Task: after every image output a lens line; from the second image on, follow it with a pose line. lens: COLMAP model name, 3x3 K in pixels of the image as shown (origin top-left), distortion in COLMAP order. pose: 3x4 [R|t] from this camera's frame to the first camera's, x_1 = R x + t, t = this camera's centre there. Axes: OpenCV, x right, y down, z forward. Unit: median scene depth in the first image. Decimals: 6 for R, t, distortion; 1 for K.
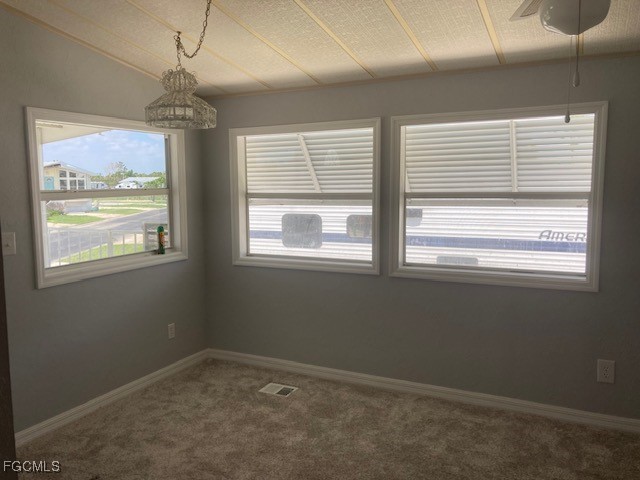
lens RADIAL K [[528.9, 0, 314.8], [0, 528.9, 237.1], [0, 0, 1]] dist [0.029245, -0.030834]
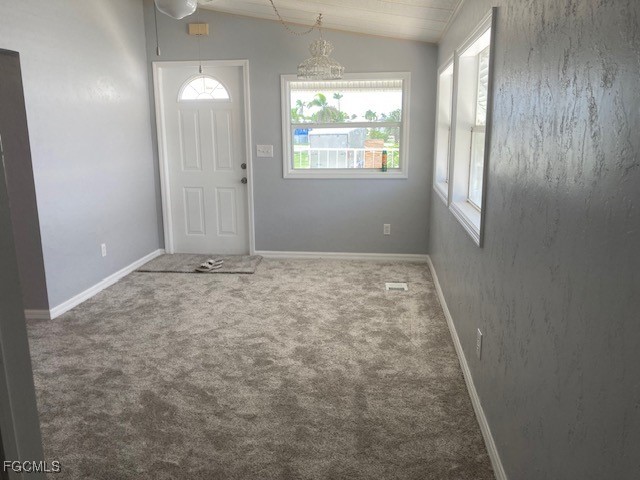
lens RADIAL K [[528.9, 0, 315.9], [0, 528.9, 235.2], [0, 0, 1]] dist [0.029245, -0.030834]
pose [[0.362174, 0.207388, -0.908747, 0.934843], [-0.096750, 0.978032, 0.184641, -0.043391], [0.927076, 0.021049, 0.374283, 0.331083]]
